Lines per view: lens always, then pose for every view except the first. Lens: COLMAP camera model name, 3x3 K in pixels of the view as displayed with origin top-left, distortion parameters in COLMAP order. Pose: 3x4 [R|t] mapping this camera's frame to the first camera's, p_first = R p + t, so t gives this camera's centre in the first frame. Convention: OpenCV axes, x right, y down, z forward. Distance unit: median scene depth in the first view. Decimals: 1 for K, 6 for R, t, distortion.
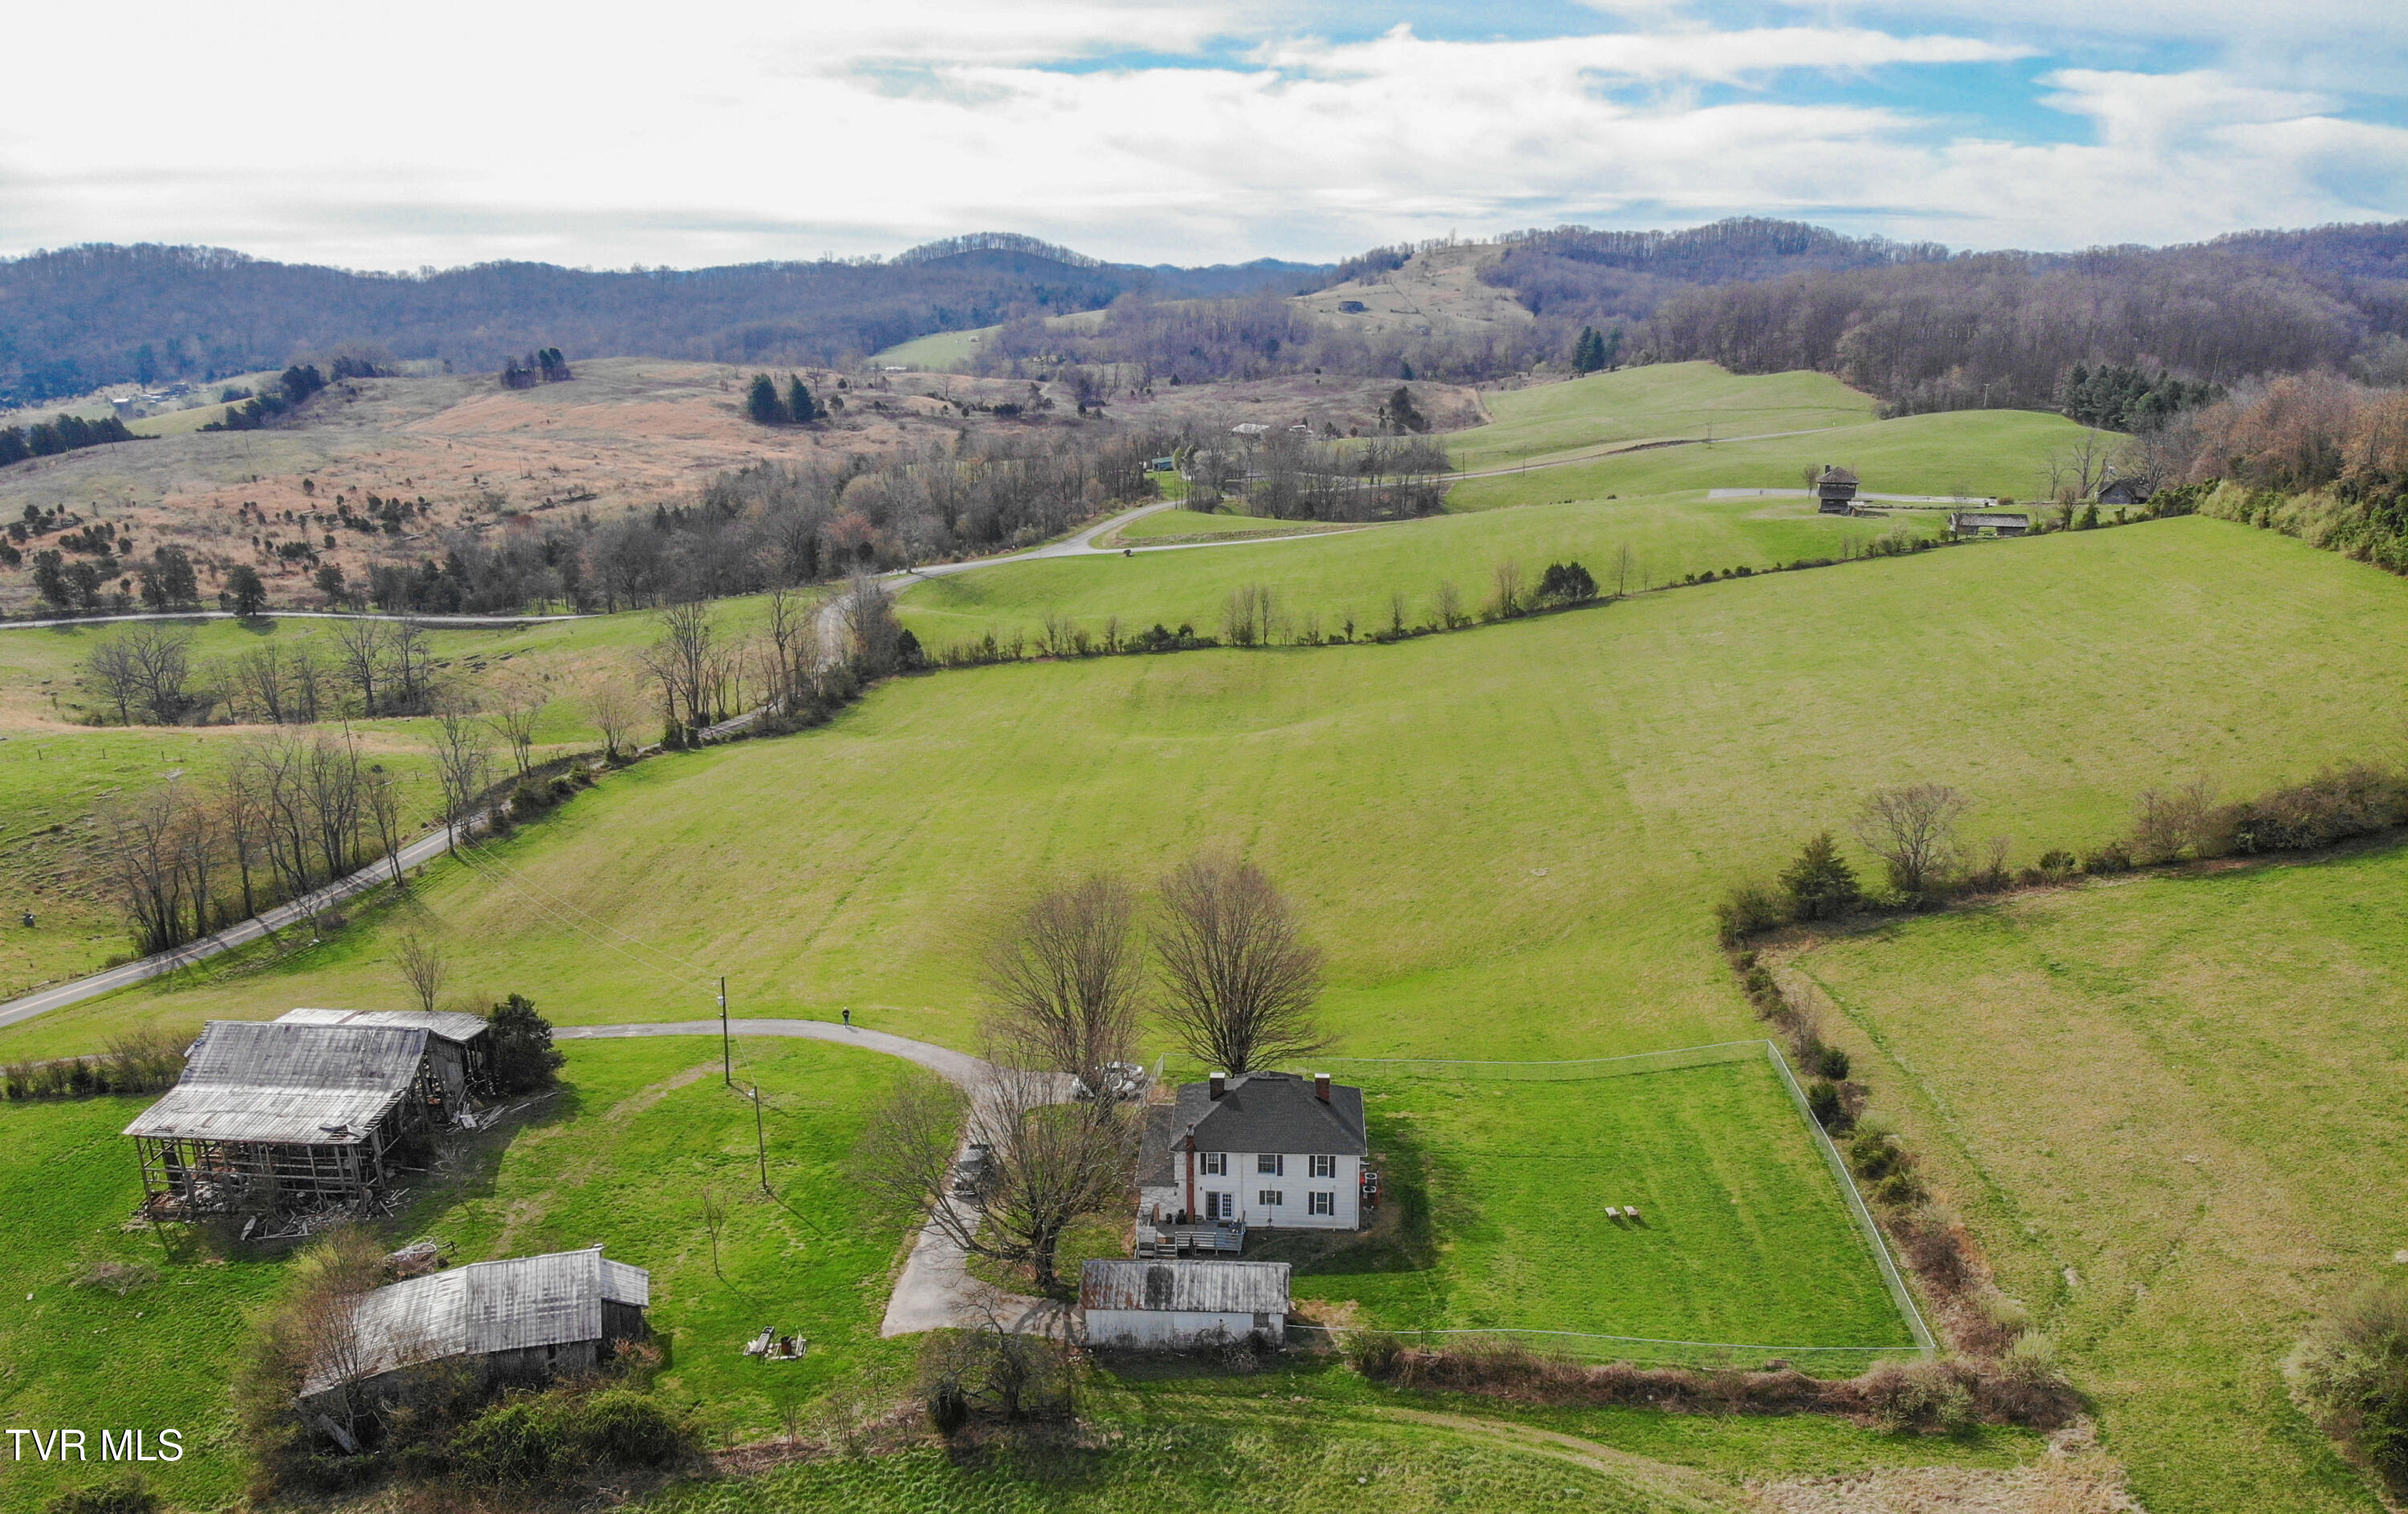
lens RADIAL K [[1781.9, 0, 1166.7], [0, 1781.9, 963.1], [0, 0, 1]] dist [0.040025, -0.076895]
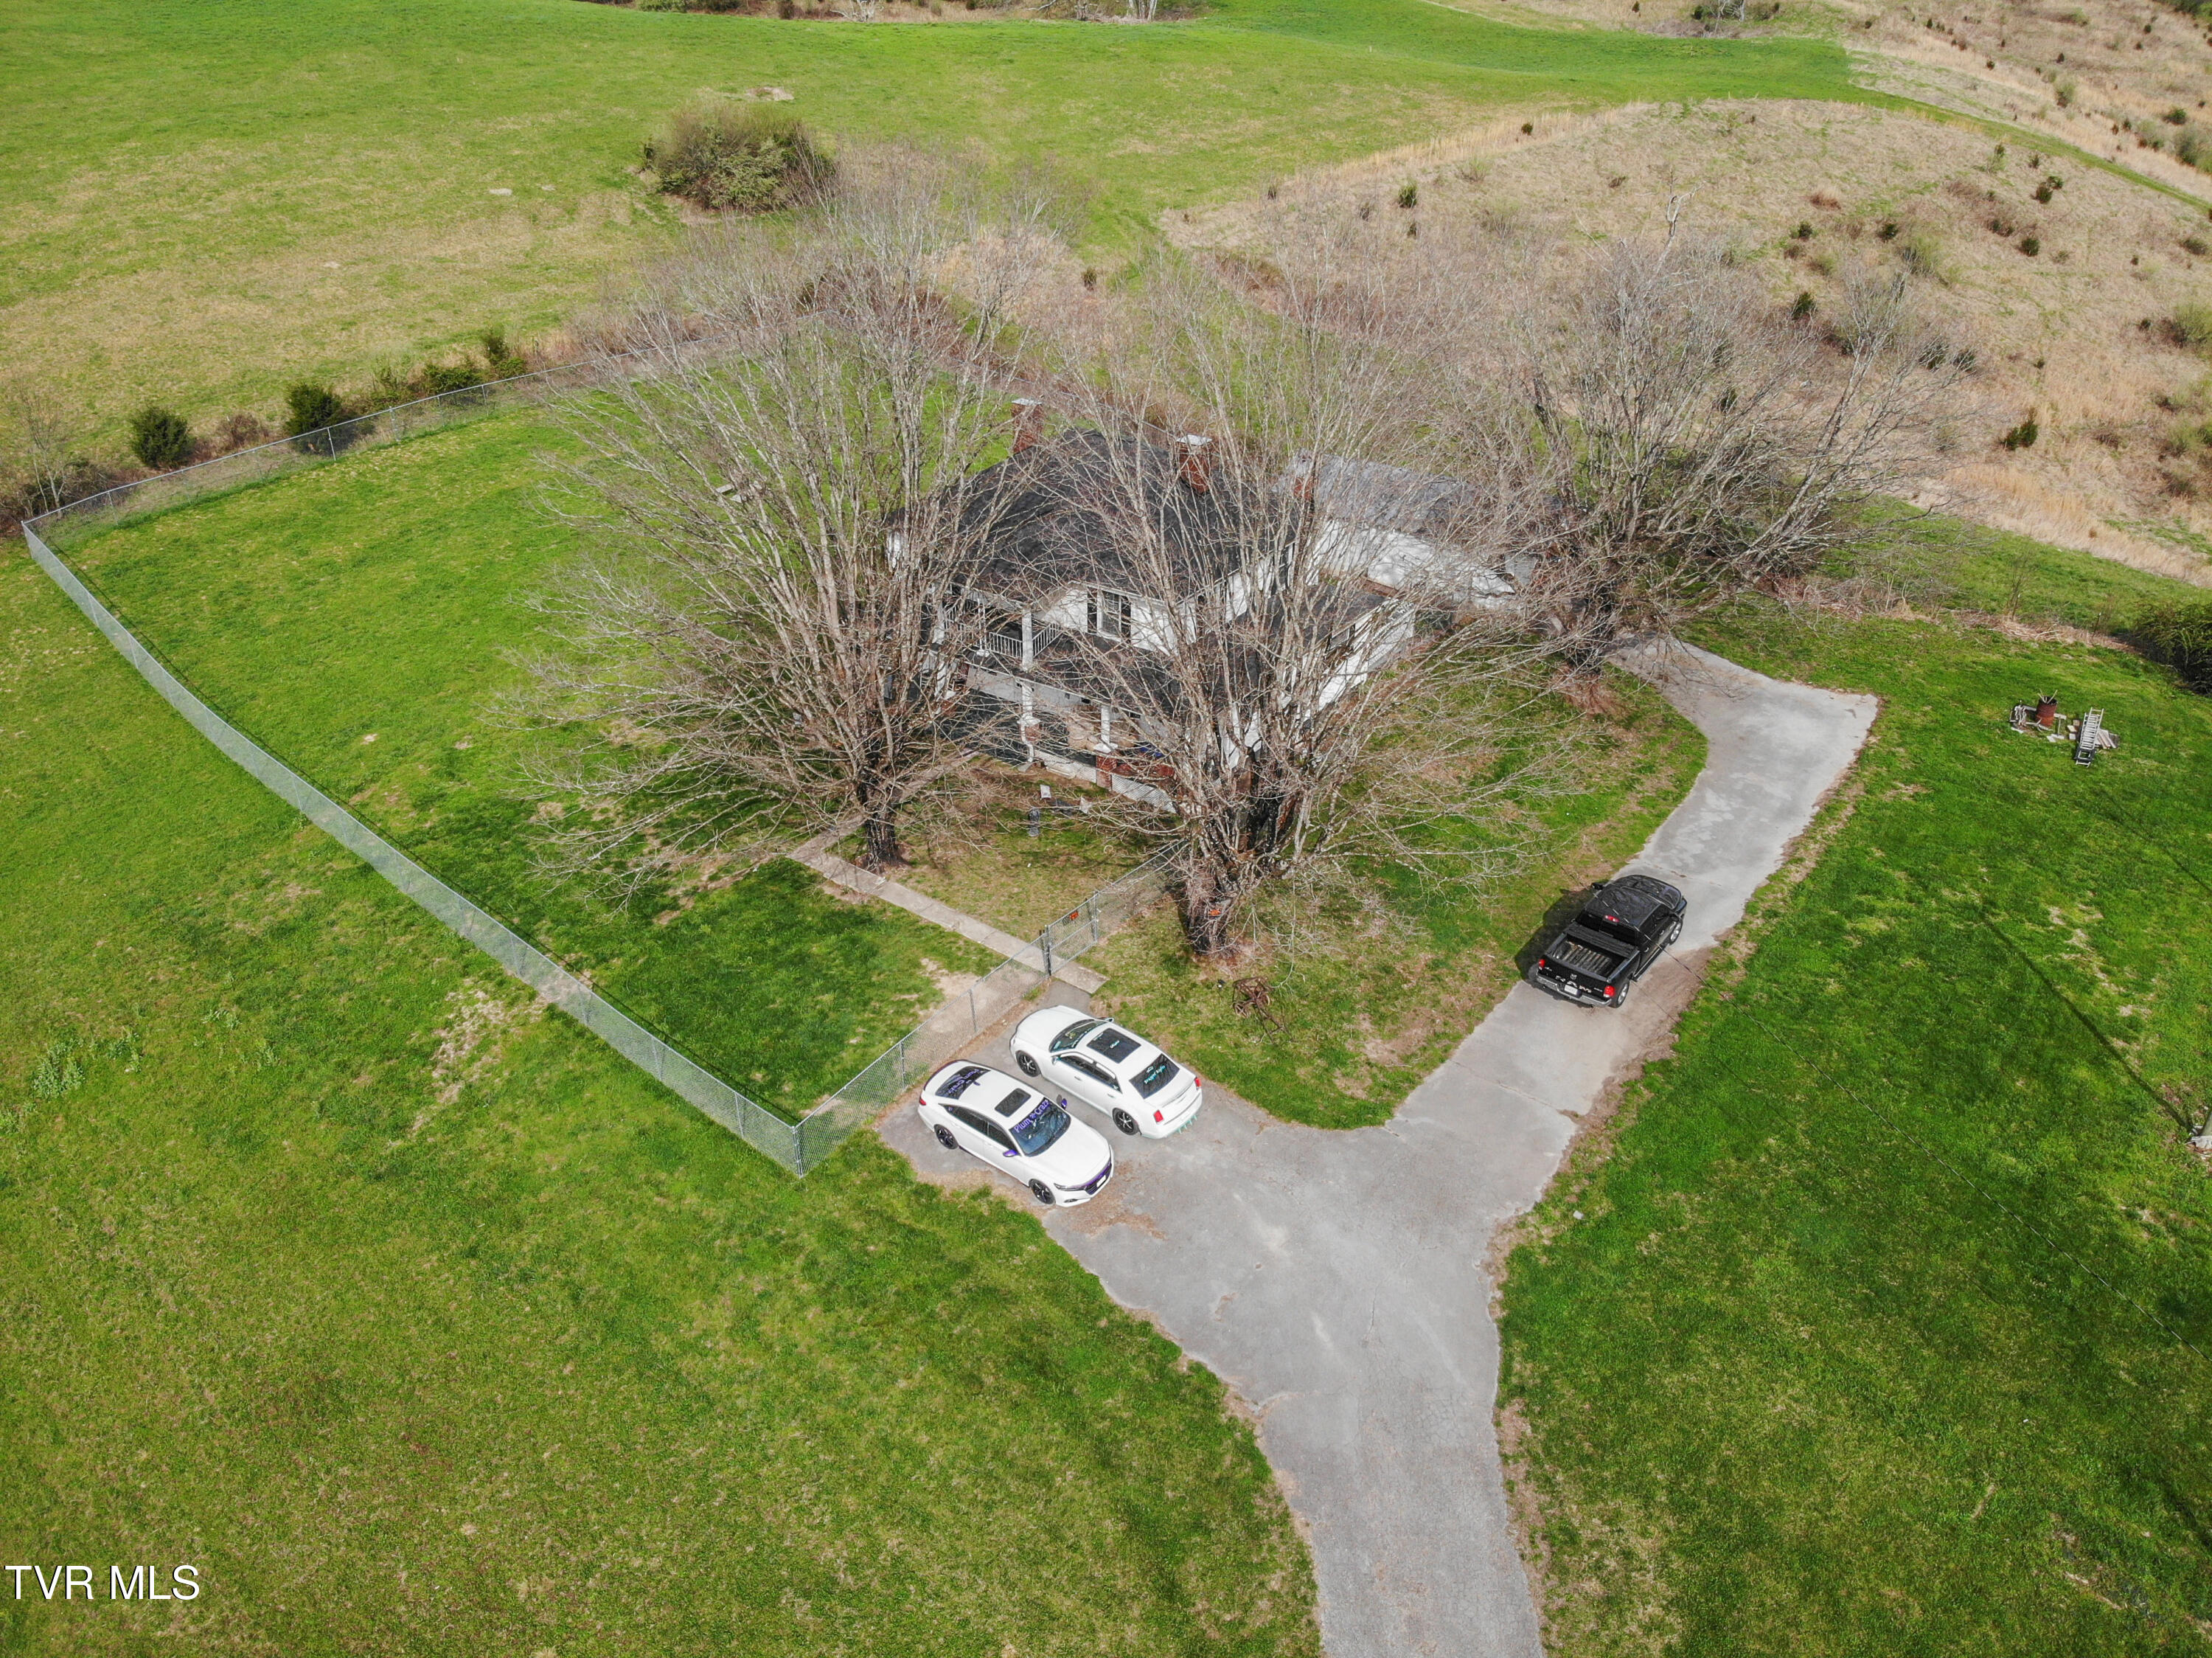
lens RADIAL K [[1621.7, 0, 1074.0], [0, 1621.7, 833.5], [0, 0, 1]] dist [0.036328, -0.130456]
pose [[-0.838567, -0.253966, 0.481982, -0.128588], [0.208370, 0.667919, 0.714469, -0.131675], [-0.503376, 0.699560, -0.507176, 0.893995]]
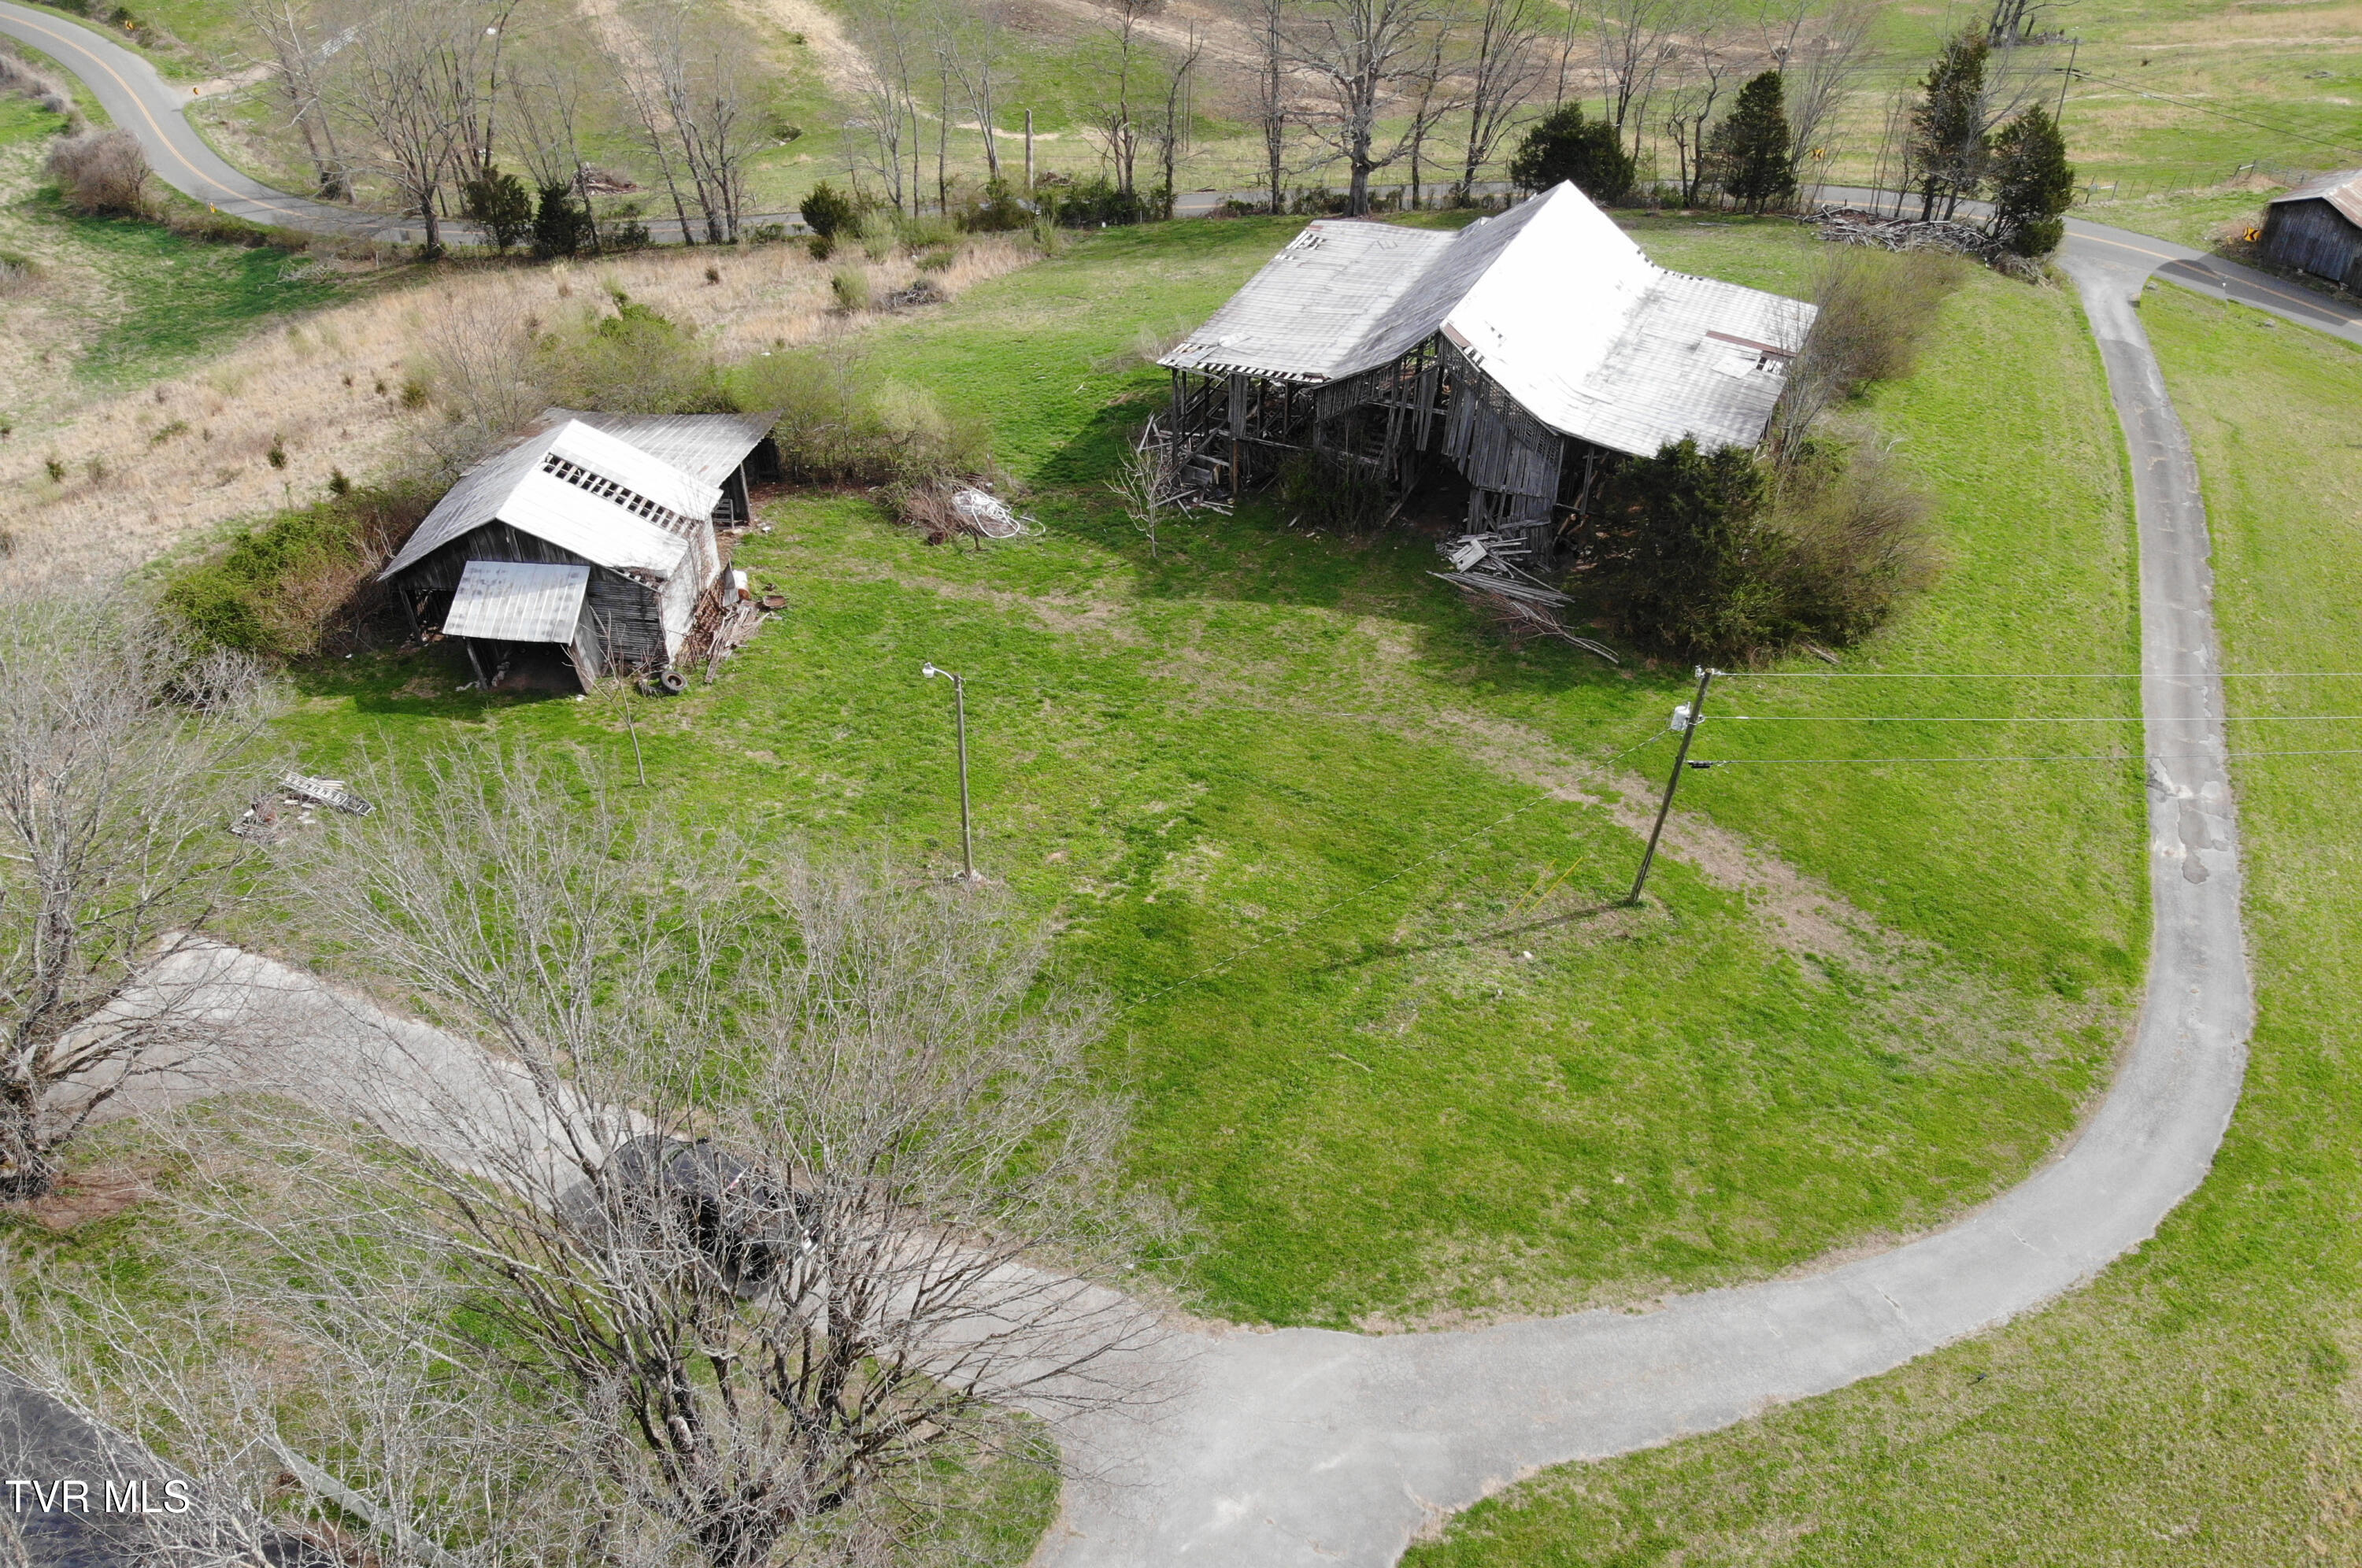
lens RADIAL K [[1759.3, 0, 1195.2], [0, 1759.3, 866.0], [0, 0, 1]] dist [0.007736, -0.061093]
pose [[-0.354104, 0.600849, -0.716653, 0.048820], [-0.324625, 0.639688, 0.696720, -0.145709], [0.877057, 0.479354, -0.031466, 0.775943]]
